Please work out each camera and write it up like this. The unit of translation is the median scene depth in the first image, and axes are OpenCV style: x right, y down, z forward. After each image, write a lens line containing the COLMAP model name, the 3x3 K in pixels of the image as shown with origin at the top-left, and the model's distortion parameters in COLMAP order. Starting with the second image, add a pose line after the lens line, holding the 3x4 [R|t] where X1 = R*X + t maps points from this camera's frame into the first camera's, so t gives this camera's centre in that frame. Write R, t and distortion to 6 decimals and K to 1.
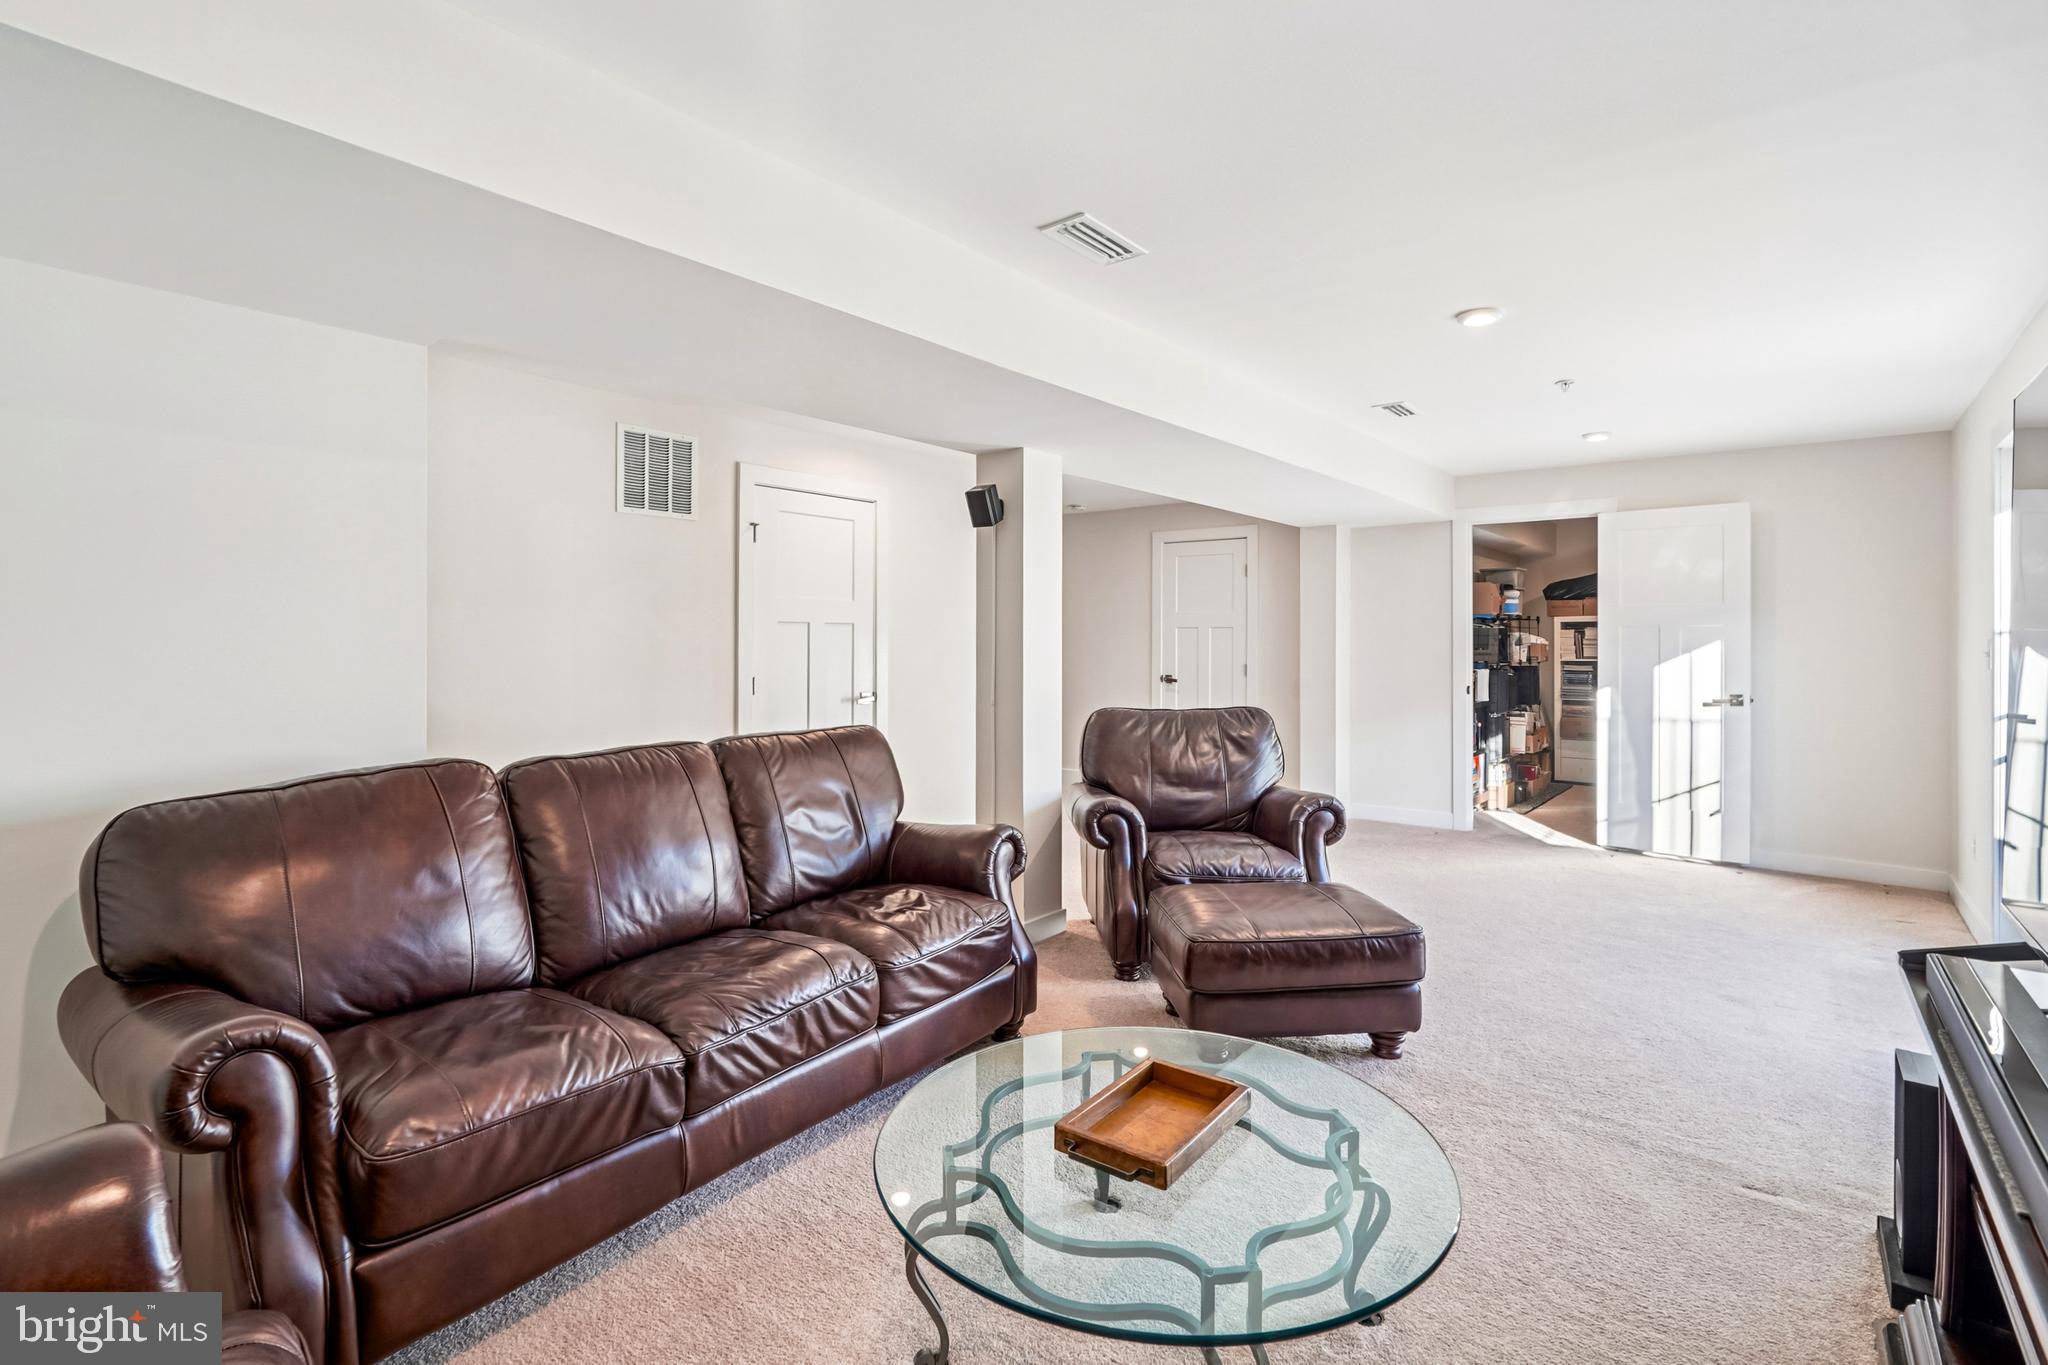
lens RADIAL K [[975.4, 0, 1026.8], [0, 975.4, 636.8], [0, 0, 1]] dist [-0.001794, -0.000127]
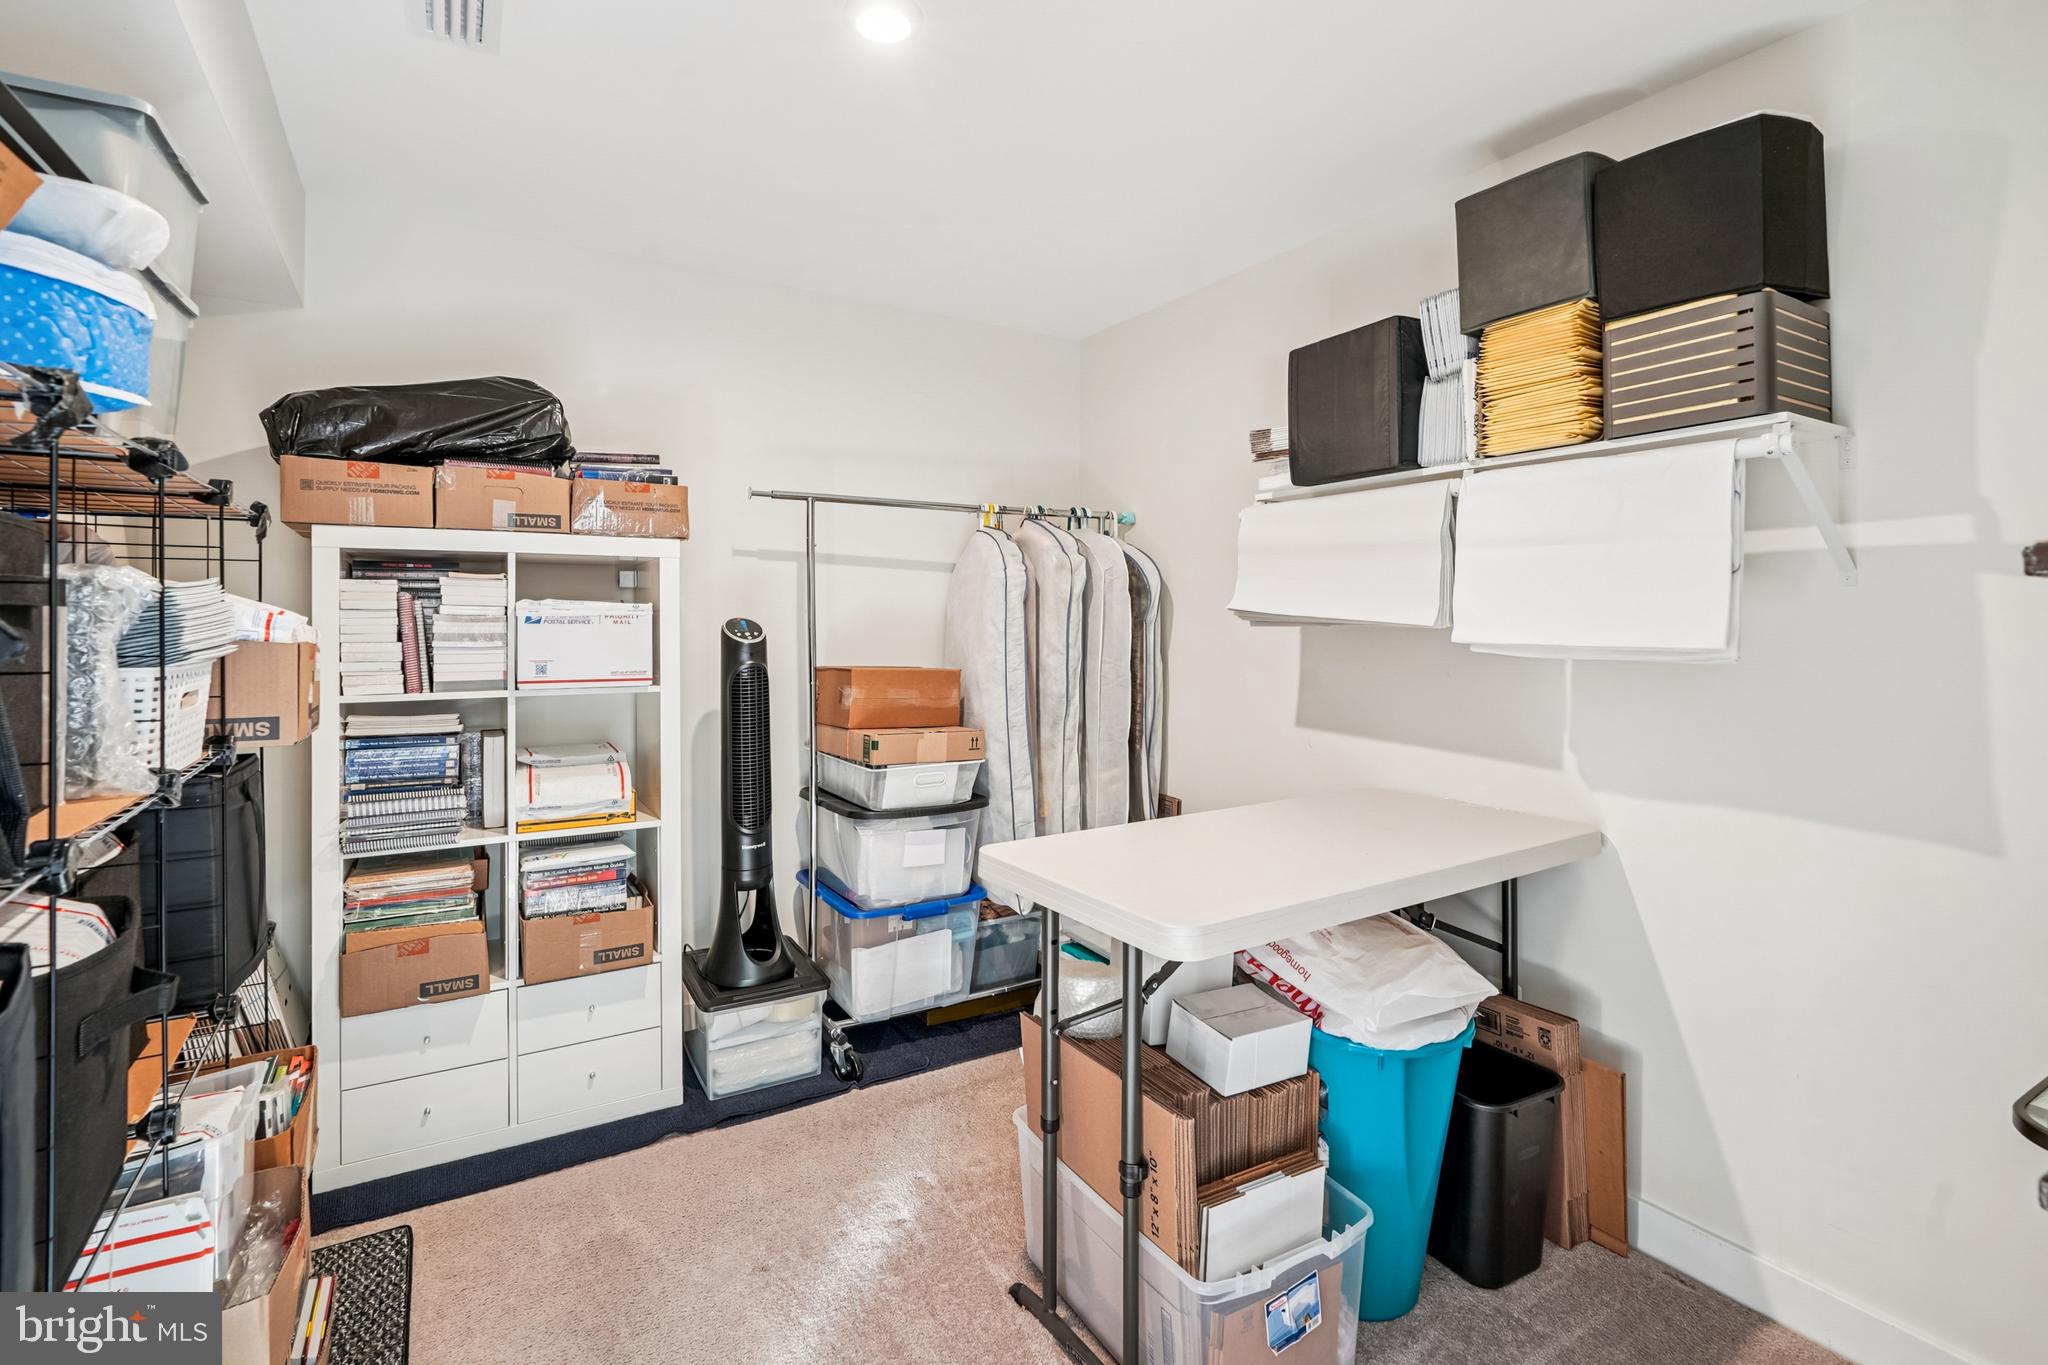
lens RADIAL K [[975.4, 0, 1025.7], [0, 975.4, 609.3], [0, 0, 1]] dist [-0.001794, -0.000127]
pose [[0.349172, 0.007590, 0.937028, 0.404682], [-0.006093, 0.999964, -0.005830, 0.000988], [-0.937039, -0.003673, 0.349206, 0.806682]]
